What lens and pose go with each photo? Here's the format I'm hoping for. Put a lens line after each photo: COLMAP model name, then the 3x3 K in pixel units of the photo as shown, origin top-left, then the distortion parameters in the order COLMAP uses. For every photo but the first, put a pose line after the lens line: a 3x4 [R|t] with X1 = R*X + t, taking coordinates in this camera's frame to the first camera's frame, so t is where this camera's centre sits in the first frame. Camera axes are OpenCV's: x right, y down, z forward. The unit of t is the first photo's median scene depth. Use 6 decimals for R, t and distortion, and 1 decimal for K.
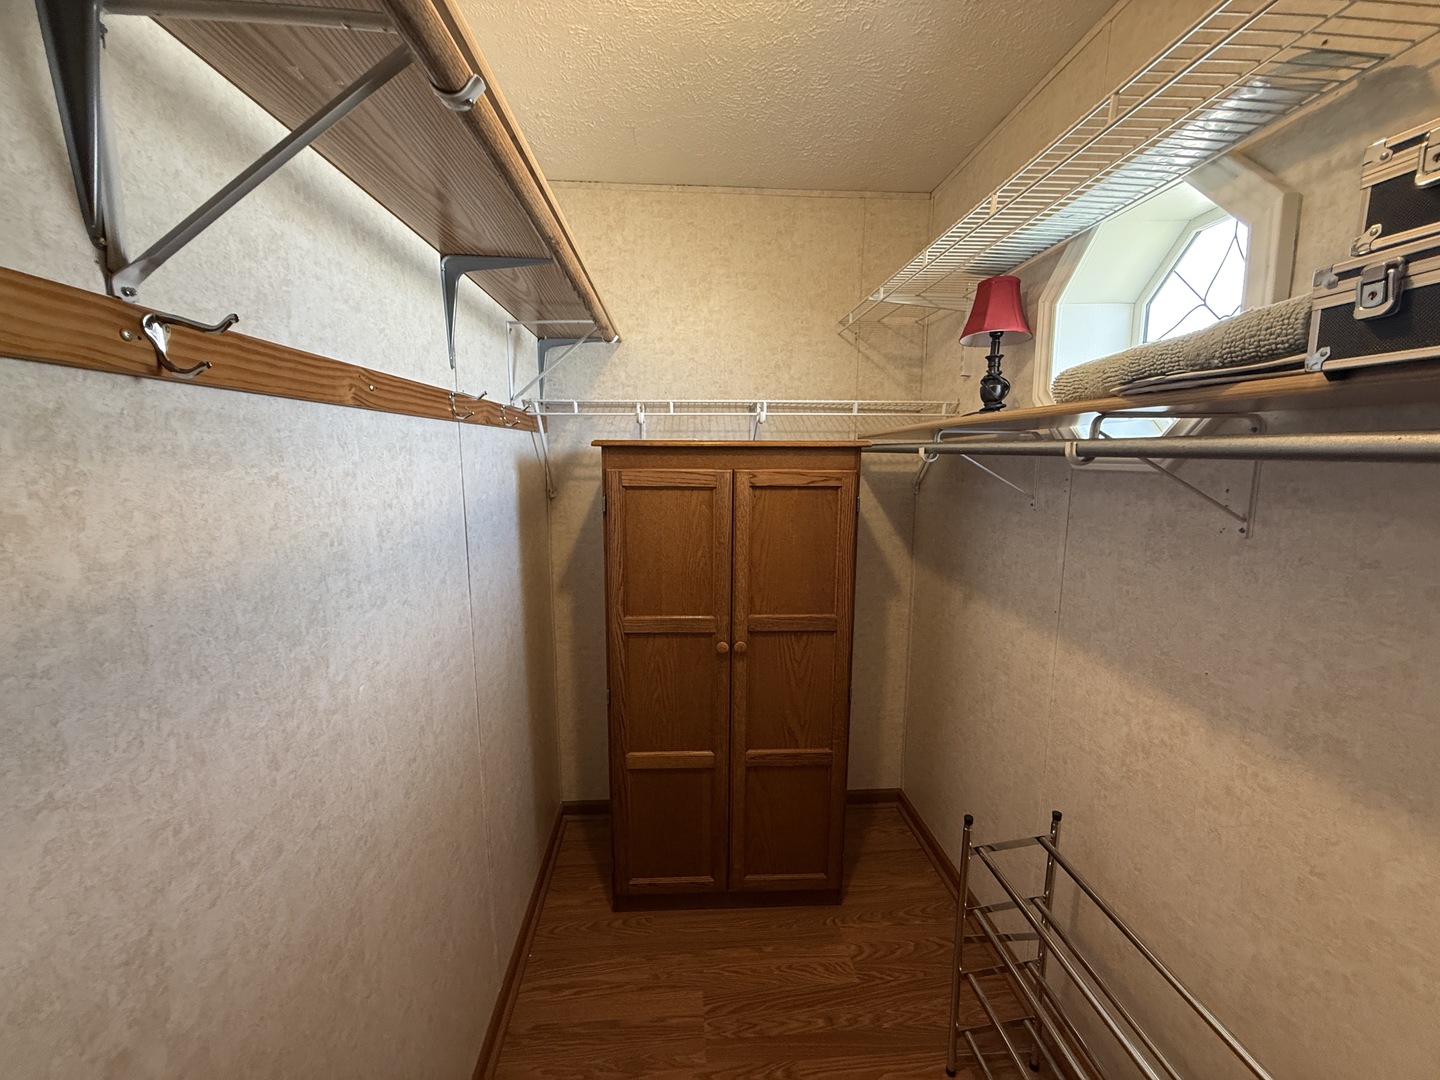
lens RADIAL K [[576.6, 0, 714.5], [0, 576.6, 547.9], [0, 0, 1]] dist [0.002834, 0.000208]
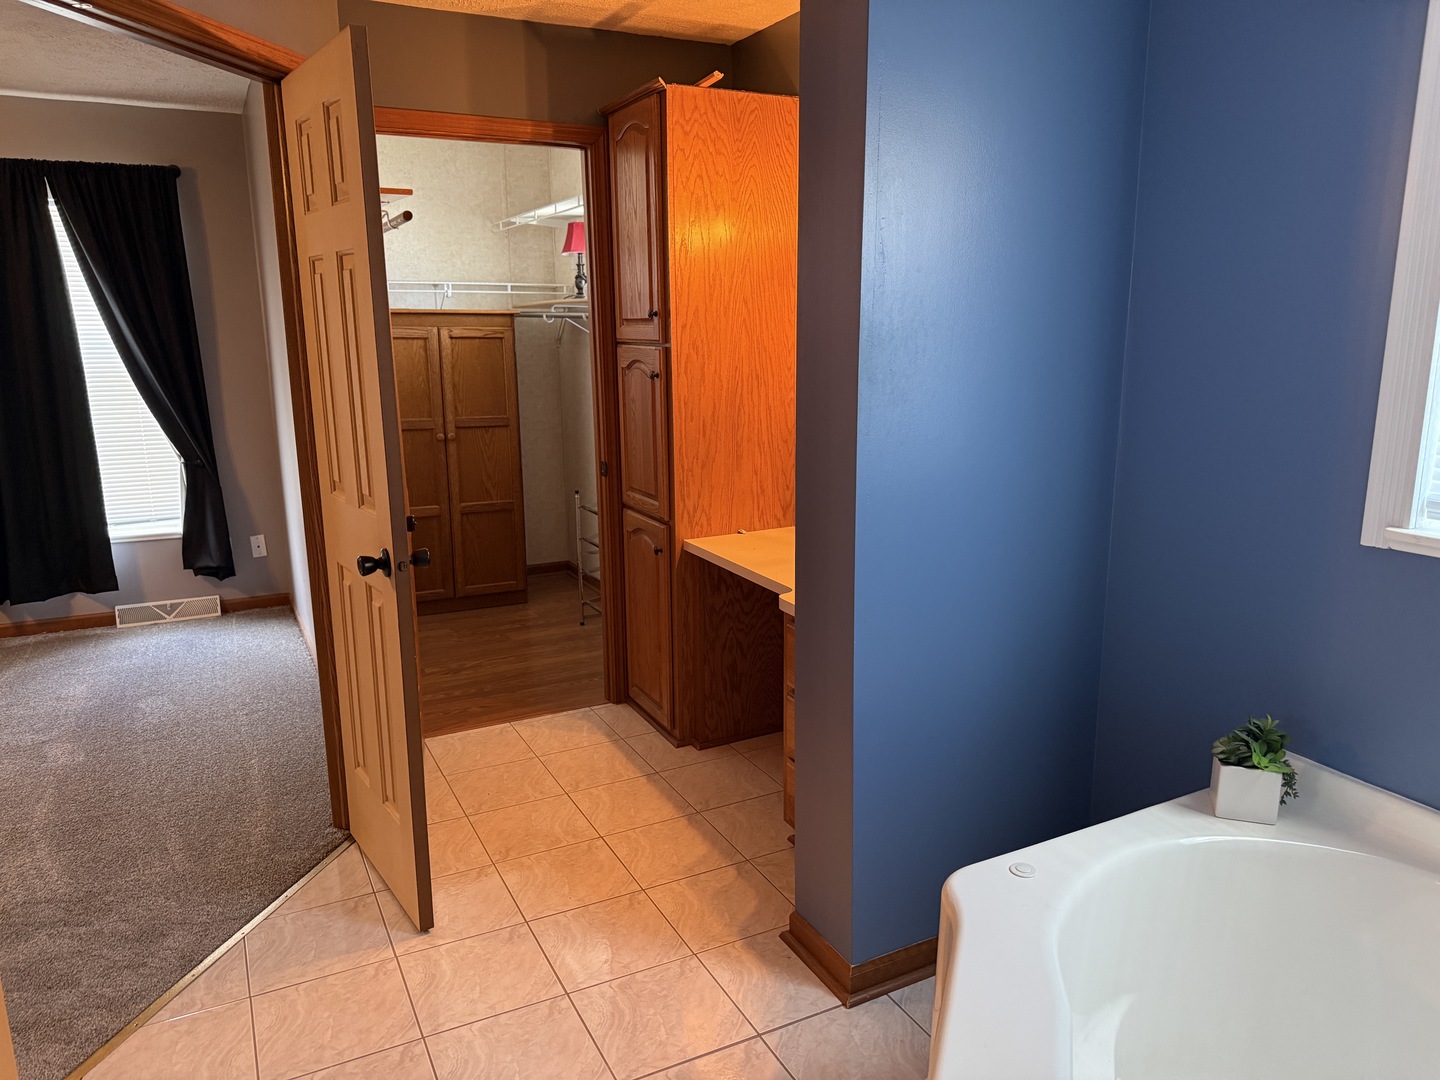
lens RADIAL K [[1007.1, 0, 731.3], [0, 1007.1, 549.4], [0, 0, 1]] dist [0.056505, -0.000542]
pose [[0.913356, -0.092144, 0.396598, -0.398854], [0.068144, 0.994911, 0.074220, 0.330193], [-0.401419, -0.040763, 0.914987, -1.970744]]
